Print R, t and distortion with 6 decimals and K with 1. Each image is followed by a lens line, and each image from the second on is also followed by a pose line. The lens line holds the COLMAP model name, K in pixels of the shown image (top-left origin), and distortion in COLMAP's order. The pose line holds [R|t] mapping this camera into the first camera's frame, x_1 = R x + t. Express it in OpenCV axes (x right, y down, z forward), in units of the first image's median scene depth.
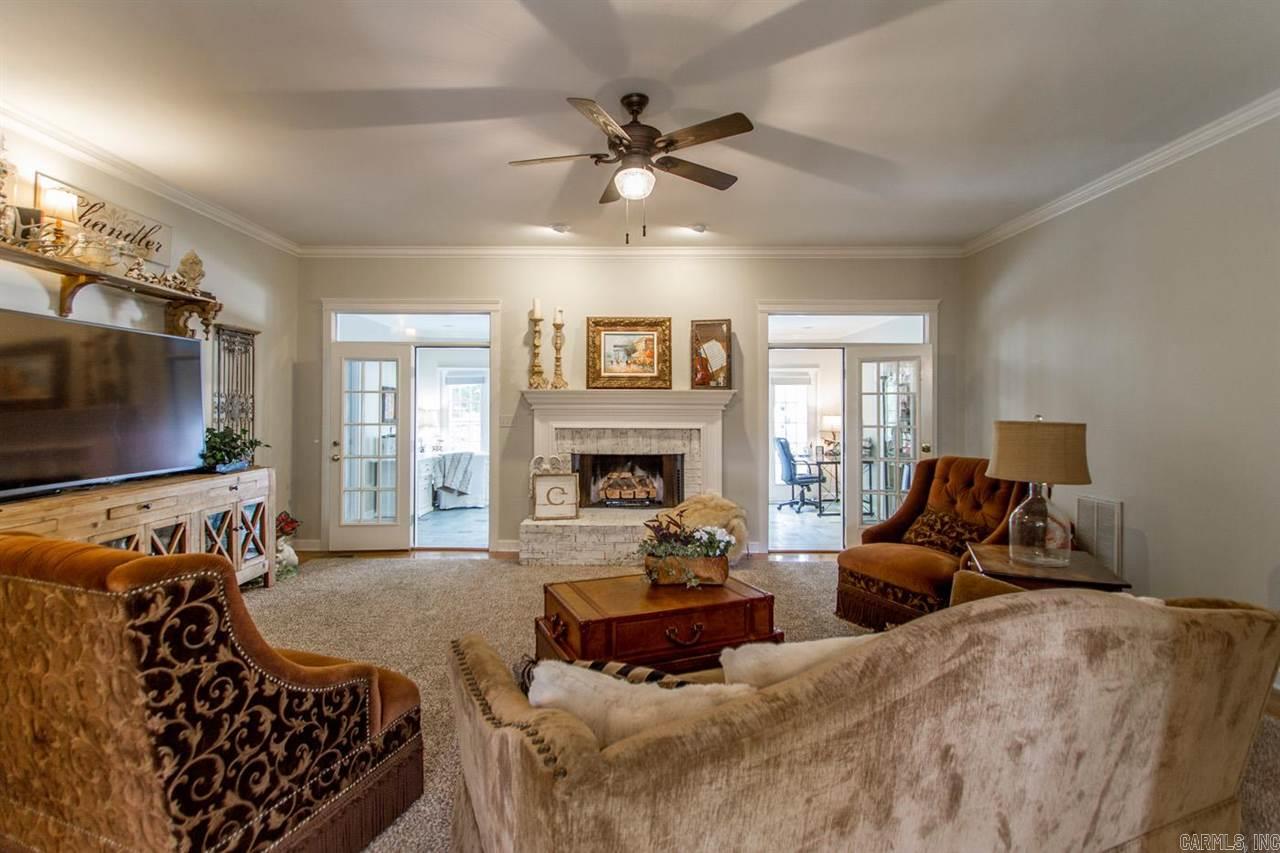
lens RADIAL K [[616.9, 0, 637.0], [0, 616.9, 401.3], [0, 0, 1]] dist [-0.001663, -0.000227]
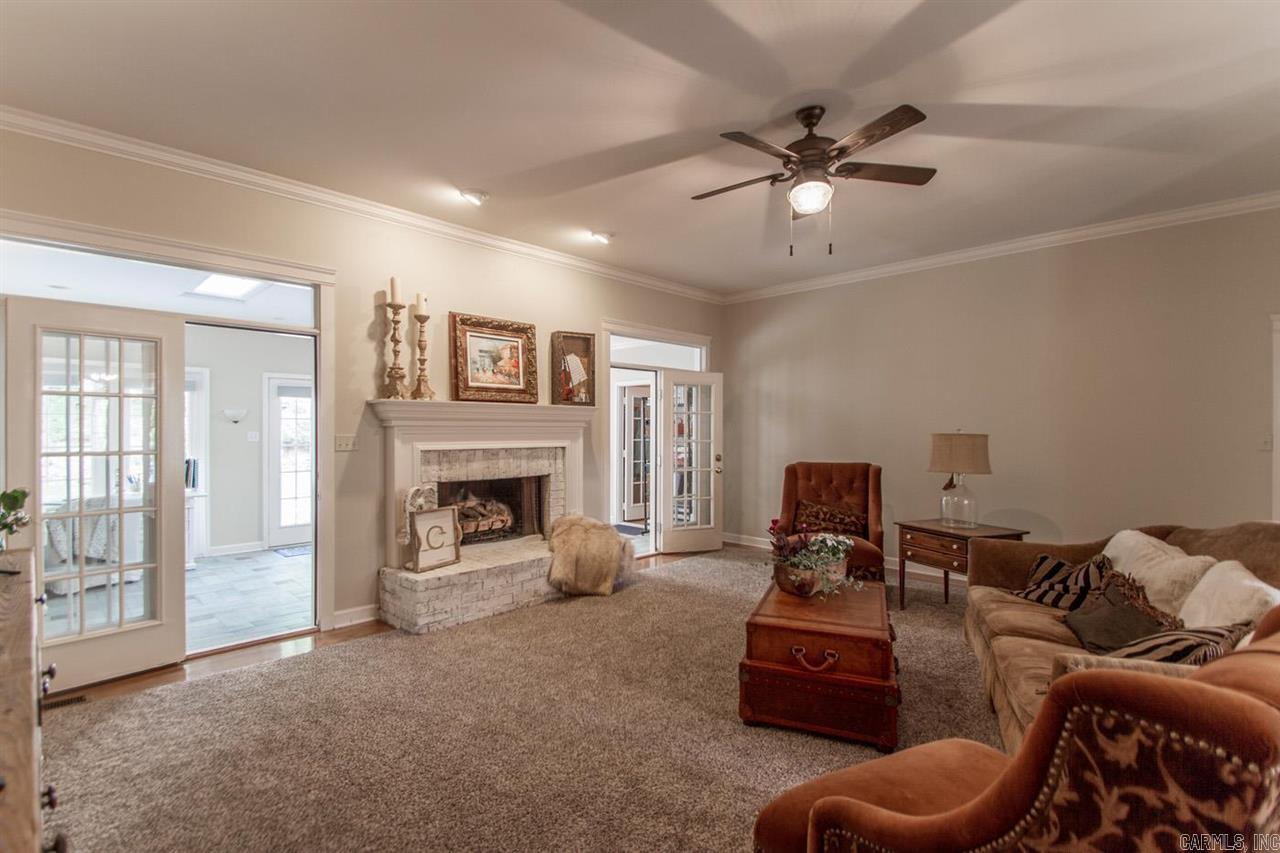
lens RADIAL K [[599.0, 0, 642.7], [0, 599.0, 429.3], [0, 0, 1]] dist [0.001490, -0.000368]
pose [[0.693827, -0.002983, 0.720135, -0.474934], [-0.007443, 0.999908, 0.011312, 0.006385], [-0.720103, -0.013209, 0.693741, 0.278008]]
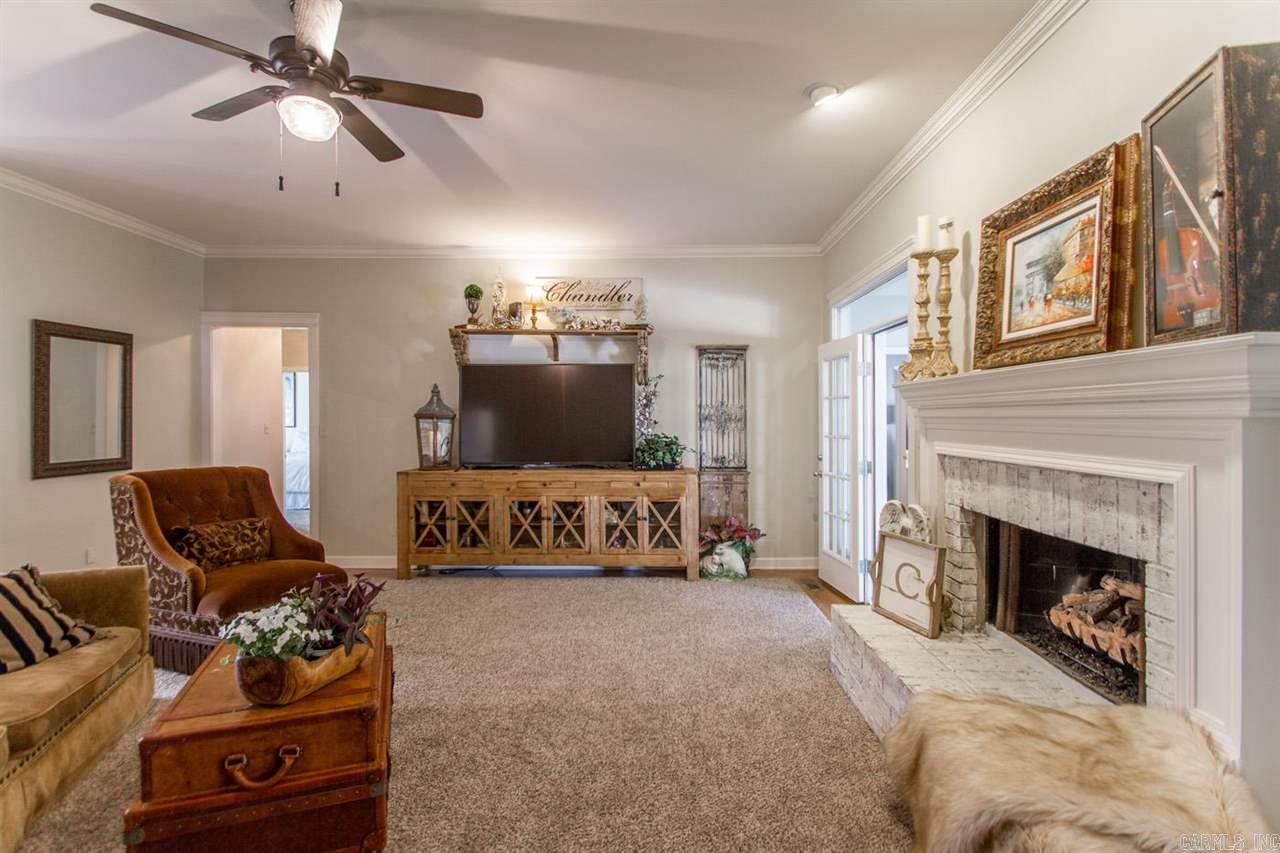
lens RADIAL K [[613.7, 0, 643.0], [0, 613.7, 416.5], [0, 0, 1]] dist [0.002075, -0.013126]
pose [[-0.041649, -0.003738, -0.999125, 0.392090], [0.013668, 0.999897, -0.004311, 0.010839], [0.999039, -0.013835, -0.041594, 0.765232]]
